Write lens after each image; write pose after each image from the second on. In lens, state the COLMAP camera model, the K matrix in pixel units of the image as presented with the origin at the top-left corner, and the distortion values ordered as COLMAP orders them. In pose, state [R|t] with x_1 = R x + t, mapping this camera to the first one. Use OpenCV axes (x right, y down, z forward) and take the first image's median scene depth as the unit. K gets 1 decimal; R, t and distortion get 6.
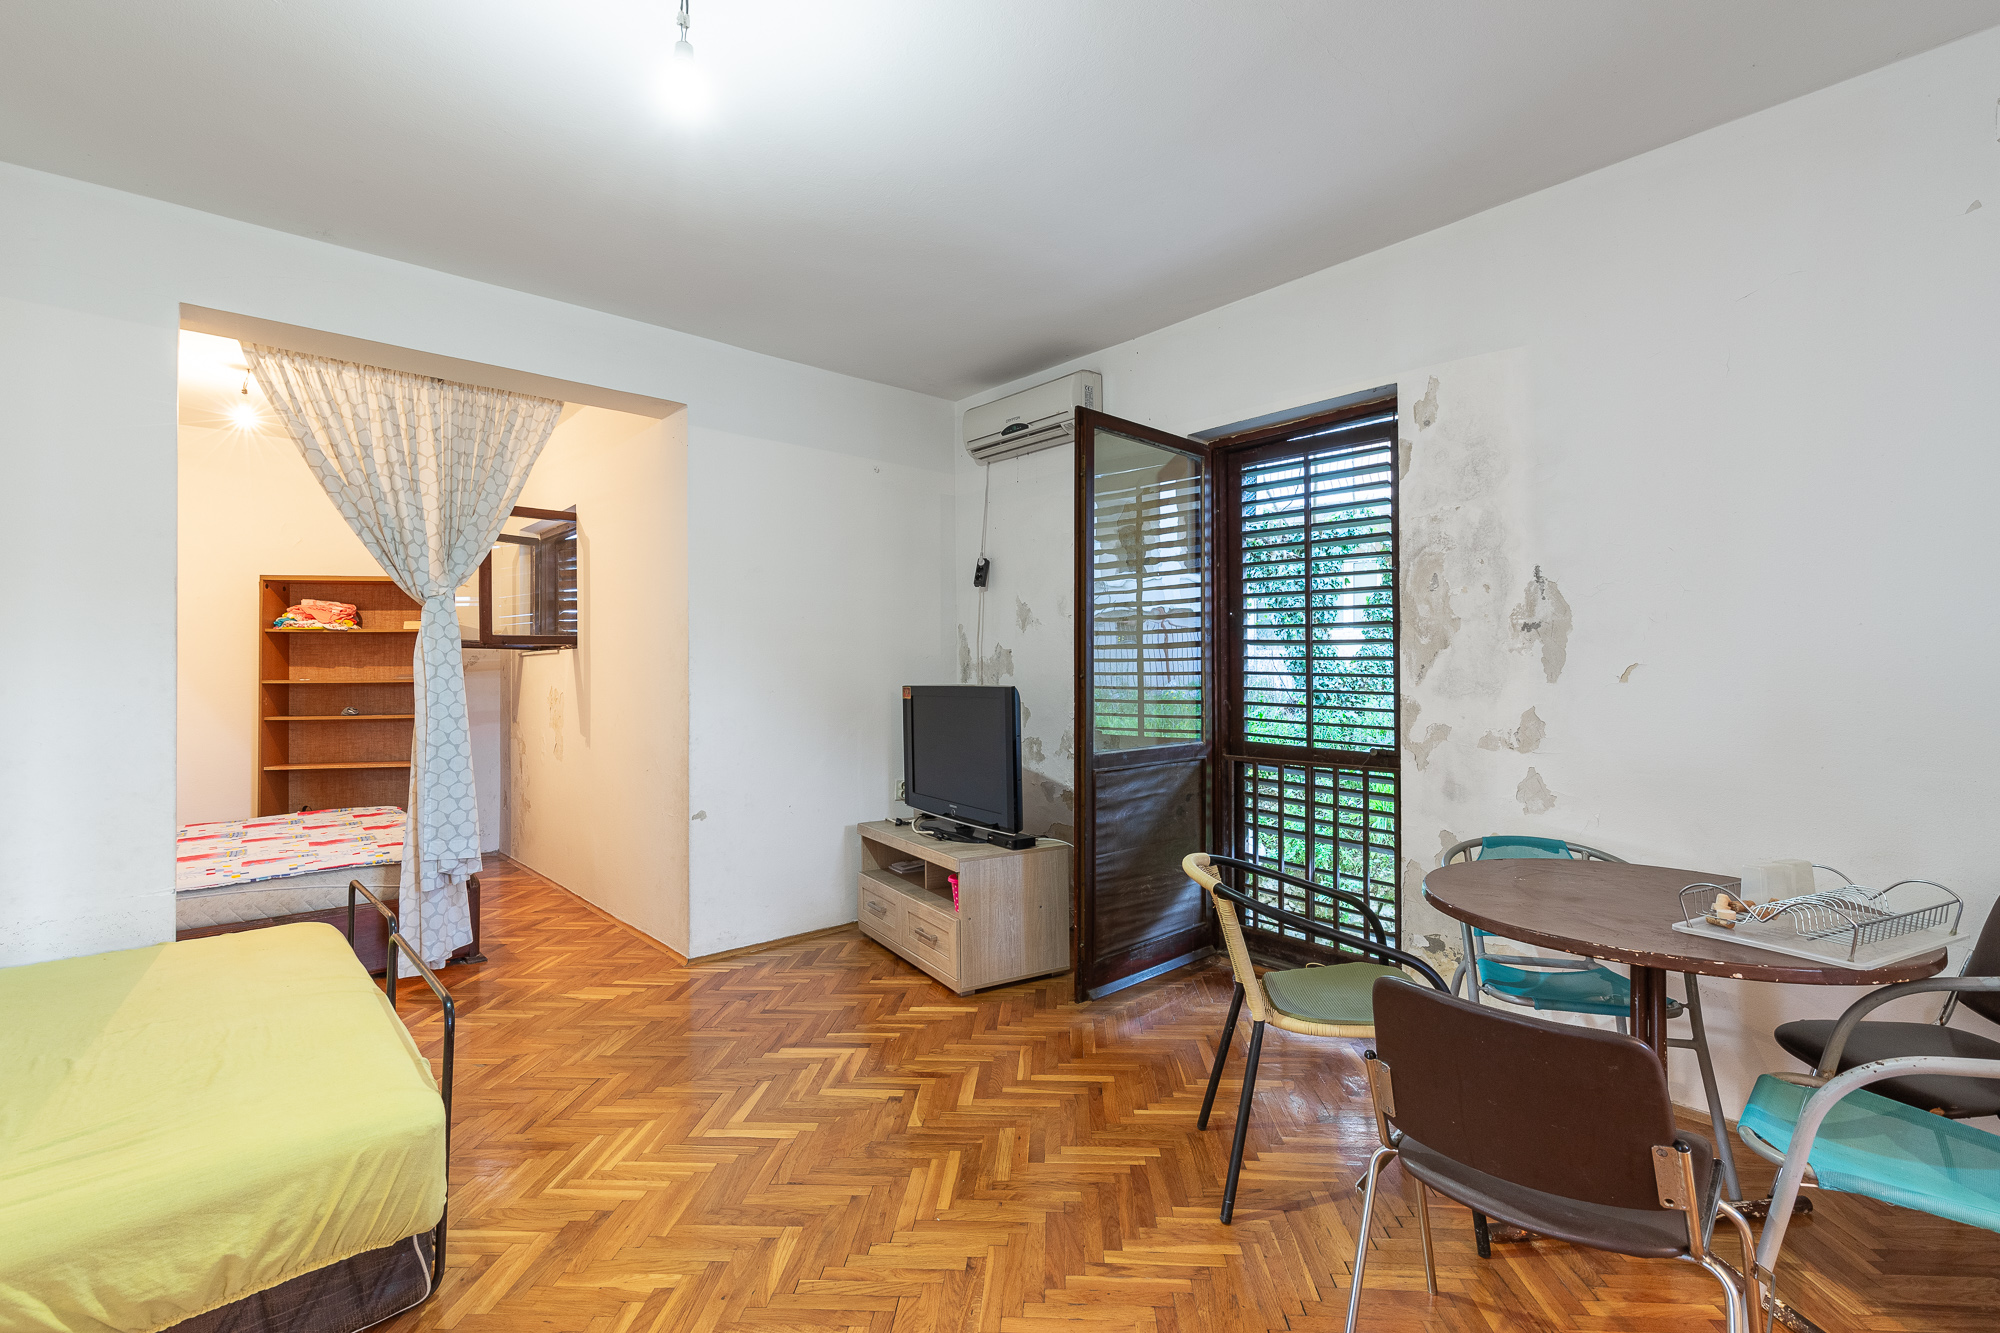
lens RADIAL K [[909.0, 0, 998.0], [0, 909.0, 672.9], [0, 0, 1]] dist [0.008913, -0.000719]
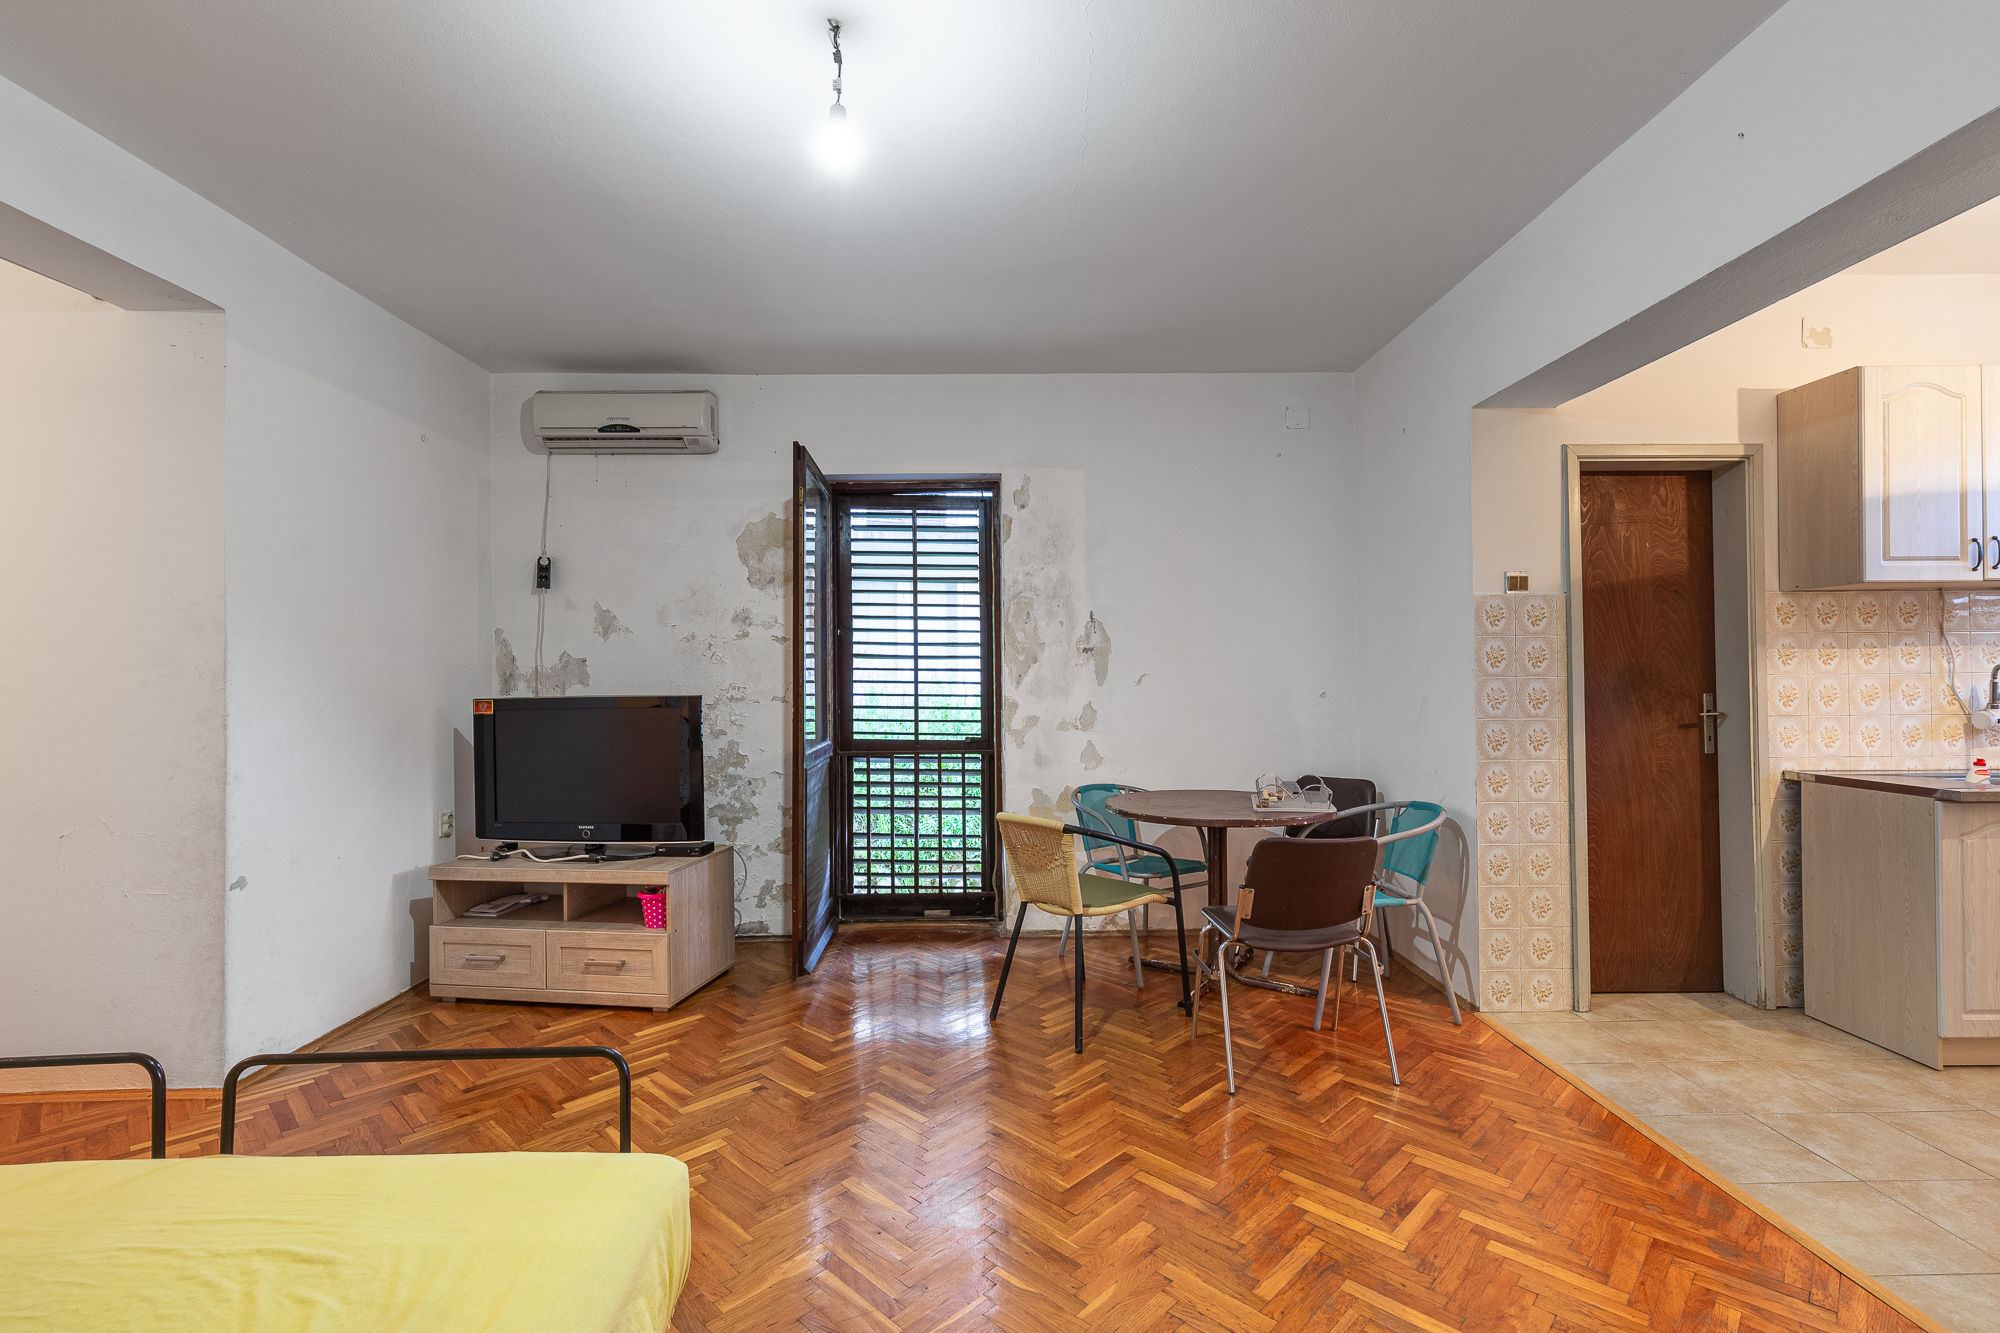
lens RADIAL K [[909.0, 0, 1039.0], [0, 909.0, 667.4], [0, 0, 1]] dist [0.008913, -0.000719]
pose [[0.641783, 0.007628, 0.766849, -0.520708], [0.006593, 0.999859, -0.015464, 0.001819], [-0.766858, 0.014981, 0.641642, 0.054685]]
